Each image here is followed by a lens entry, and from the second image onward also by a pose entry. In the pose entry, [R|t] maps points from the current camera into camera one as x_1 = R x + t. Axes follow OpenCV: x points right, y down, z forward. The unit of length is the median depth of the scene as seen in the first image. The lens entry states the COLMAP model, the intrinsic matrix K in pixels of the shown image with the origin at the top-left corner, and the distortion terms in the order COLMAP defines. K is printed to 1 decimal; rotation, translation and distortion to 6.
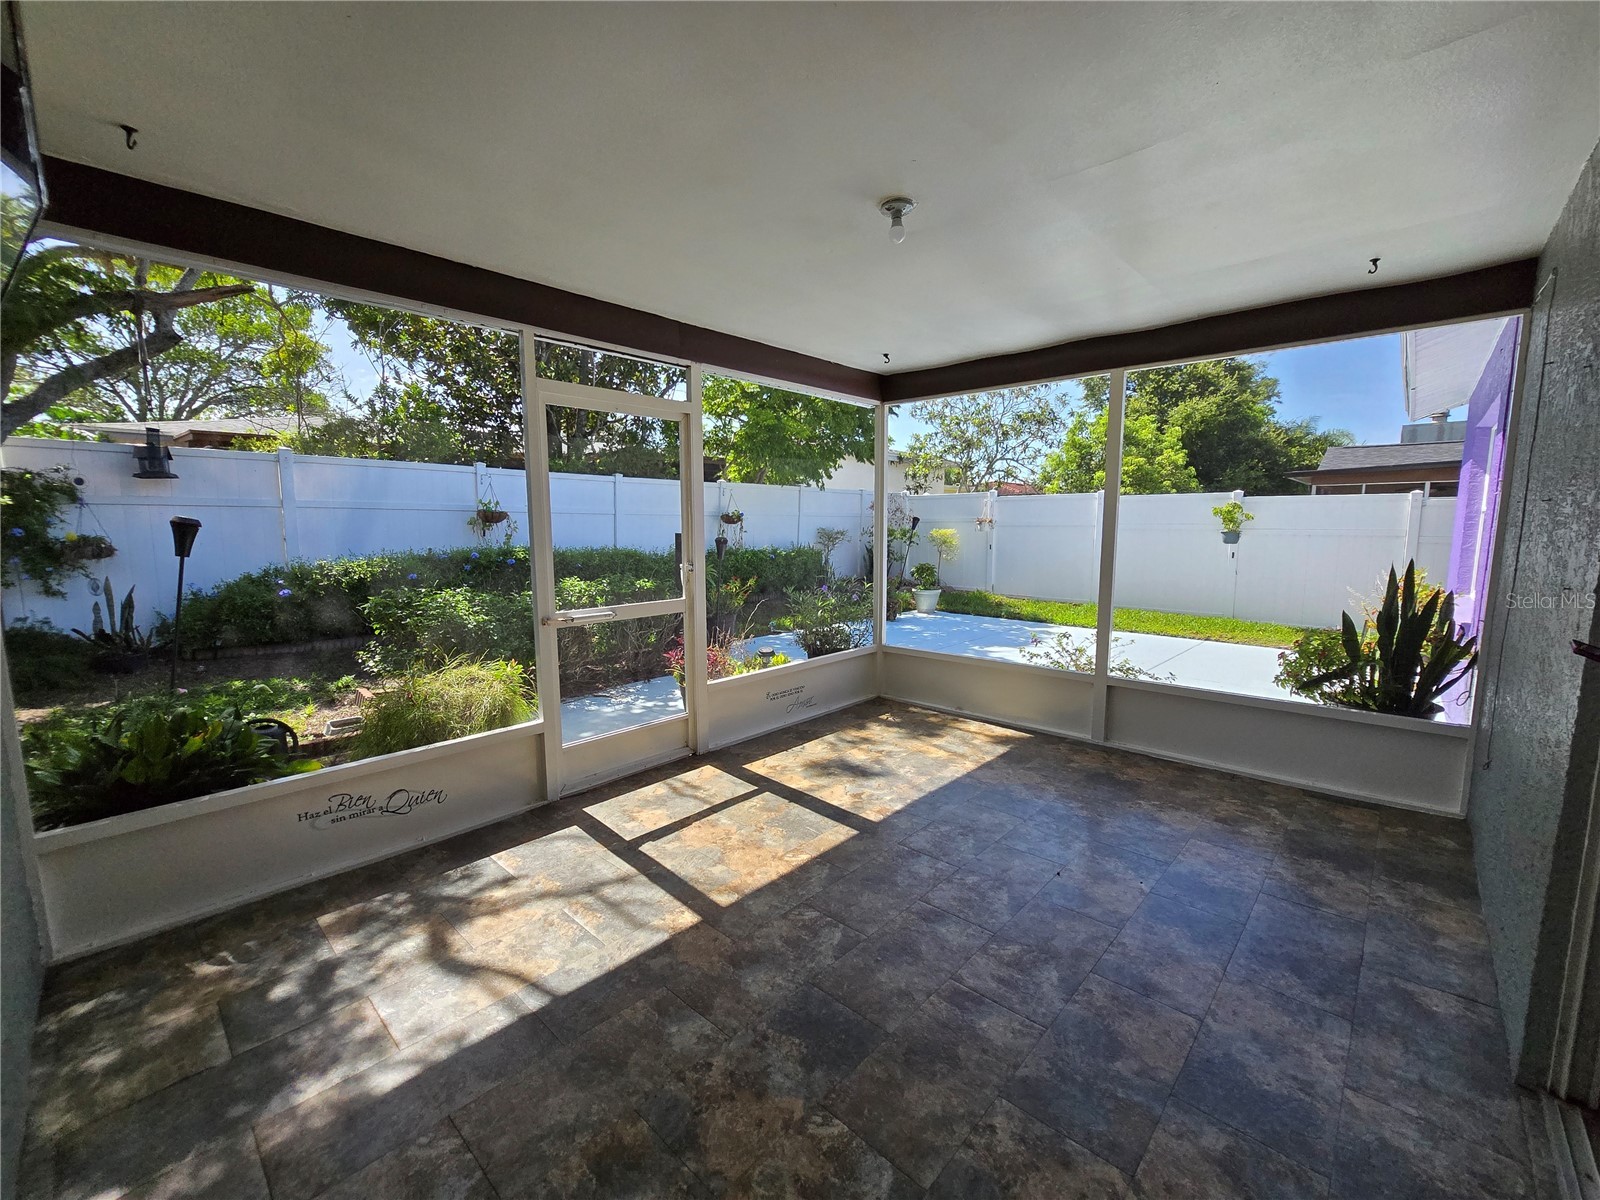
lens RADIAL K [[657.2, 0, 797.4], [0, 657.2, 603.0], [0, 0, 1]] dist [-0.013563, 0.003558]
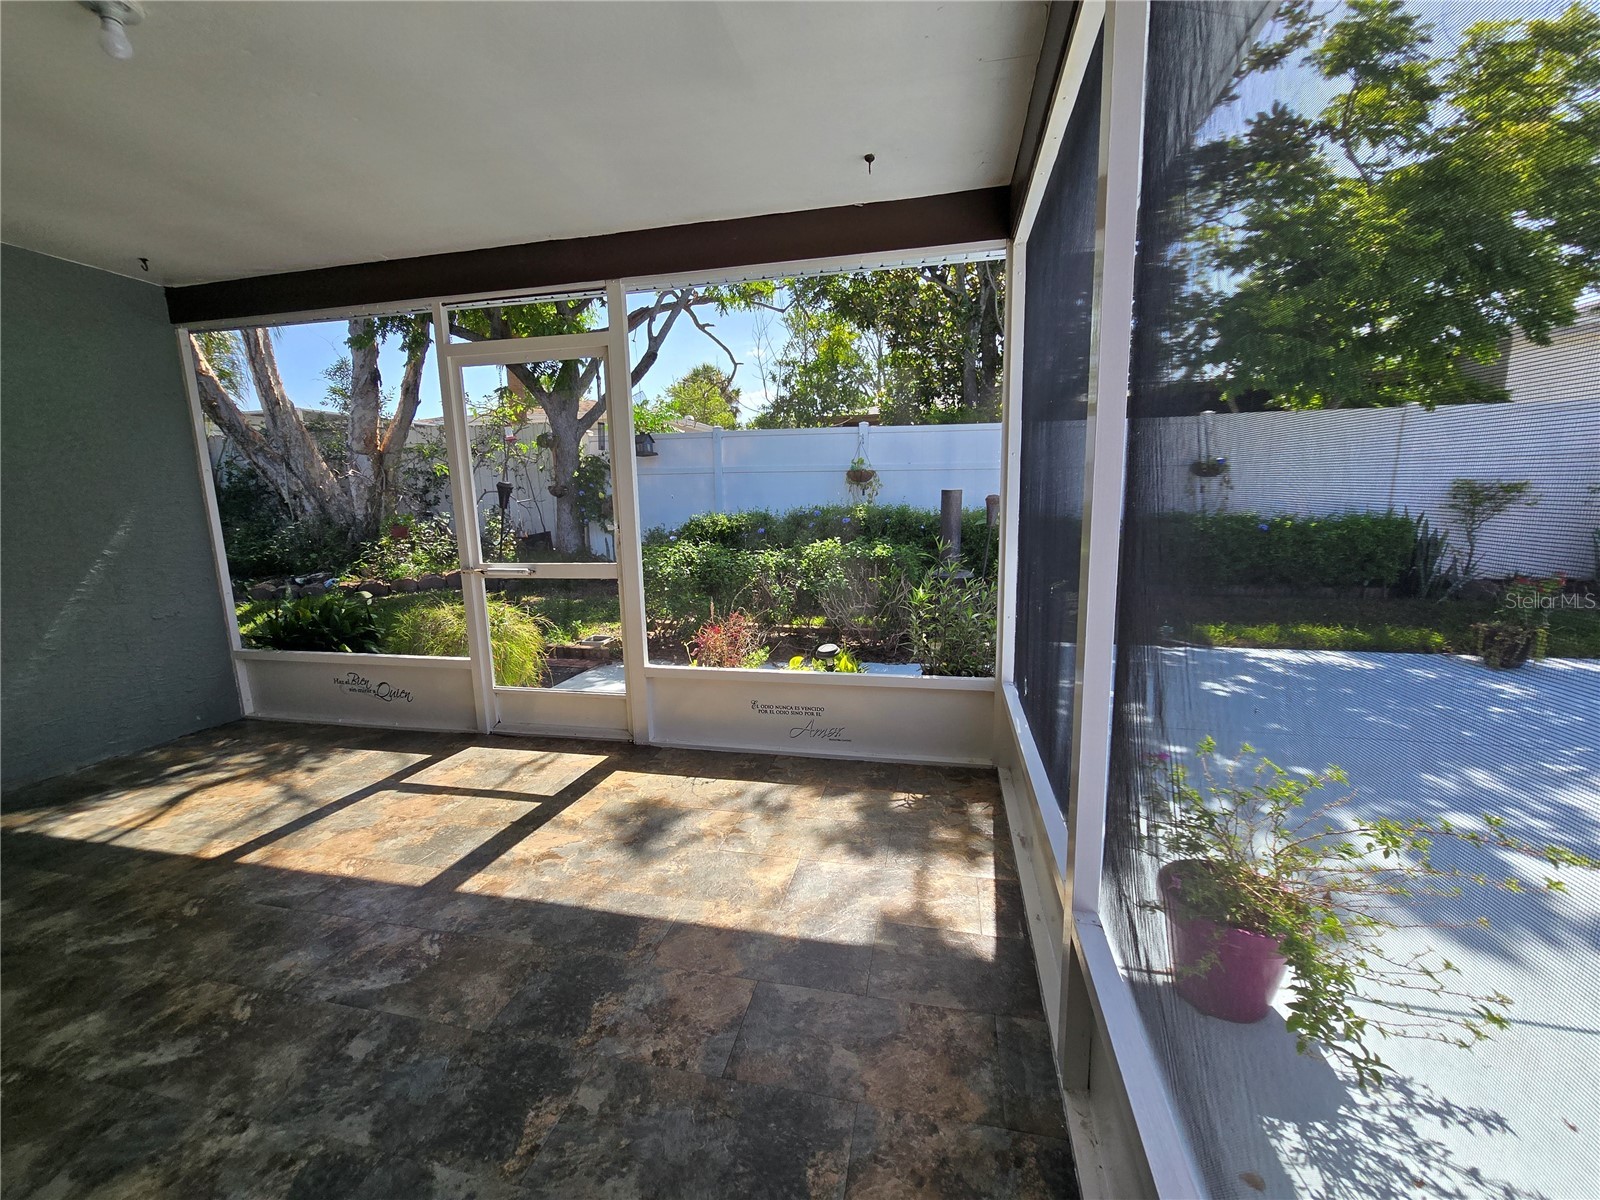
lens RADIAL K [[657.2, 0, 797.4], [0, 657.2, 603.0], [0, 0, 1]] dist [-0.013563, 0.003558]
pose [[0.512869, 0.135262, -0.847744, 0.667755], [-0.084382, 0.990670, 0.107017, -0.065725], [0.854310, 0.016649, 0.519498, 0.716779]]
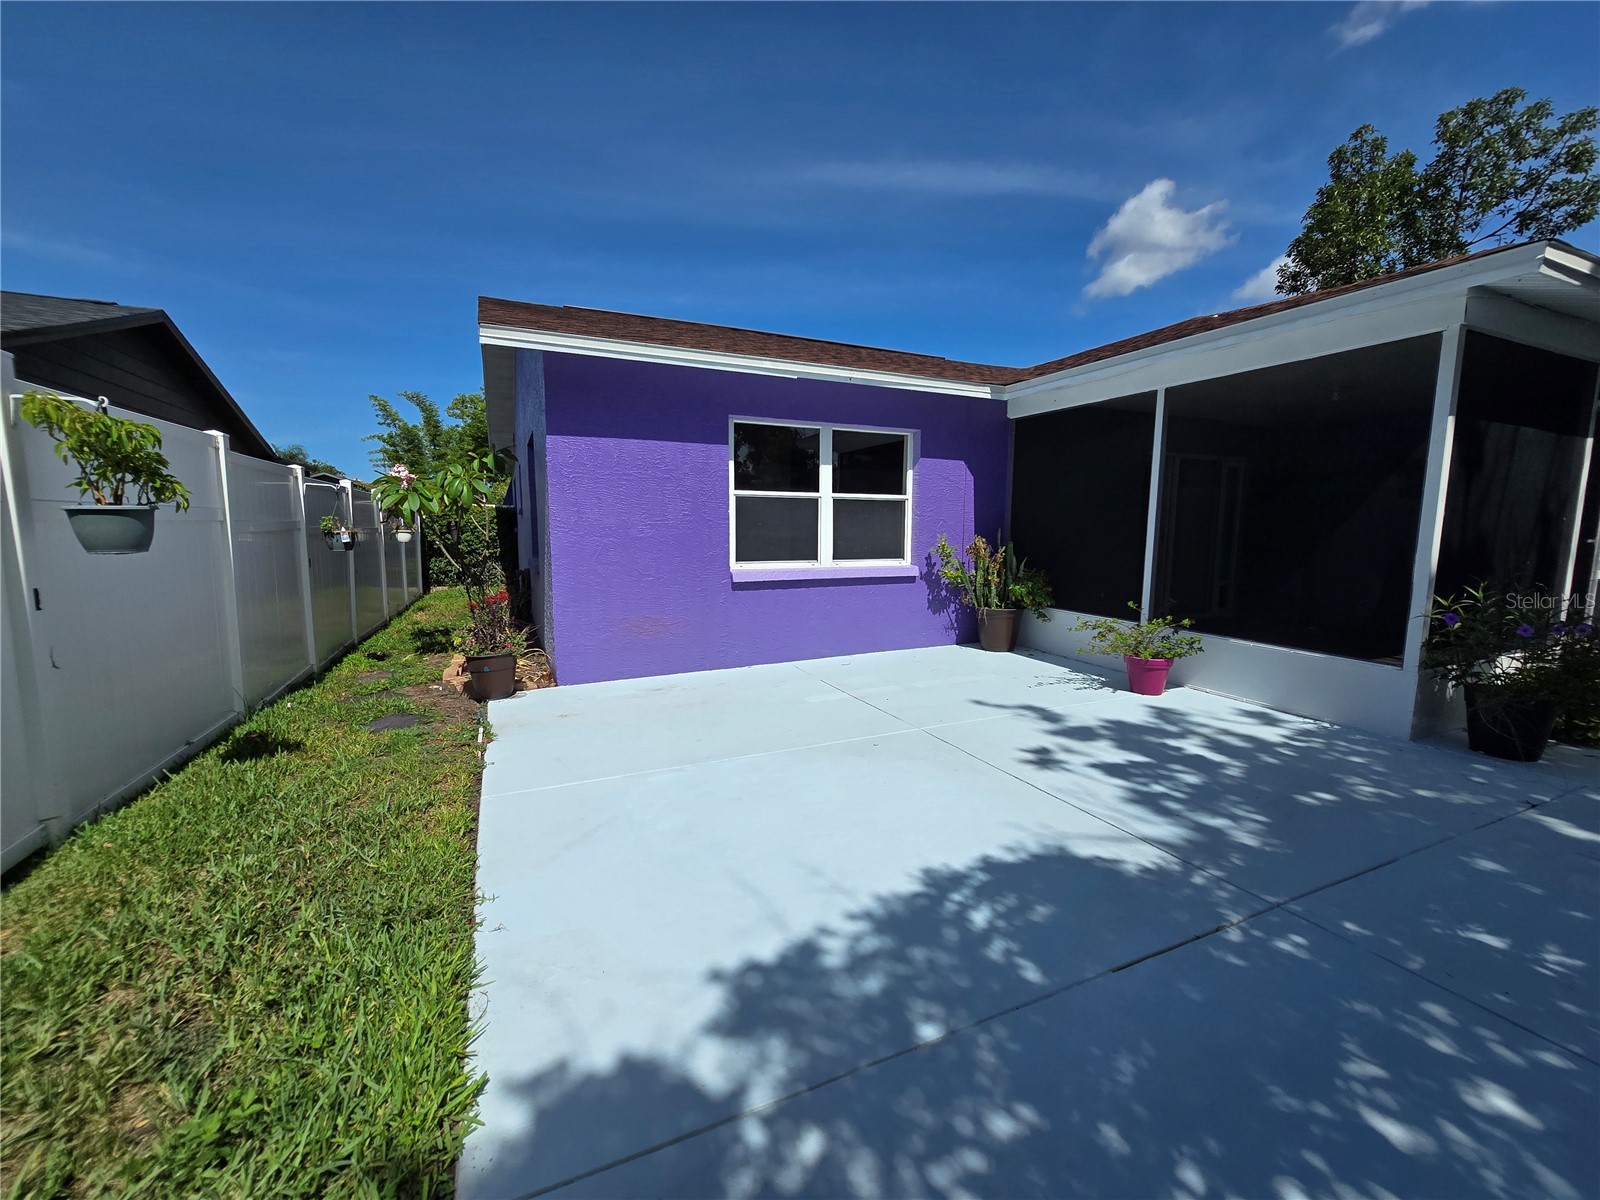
lens RADIAL K [[652.0, 0, 795.7], [0, 652.0, 602.7], [0, 0, 1]] dist [-0.003601, 0.000489]
pose [[-0.922104, -0.052401, 0.383377, 0.634341], [0.042434, 0.971118, 0.234798, -0.333666], [-0.384608, 0.232776, -0.893248, 3.103495]]
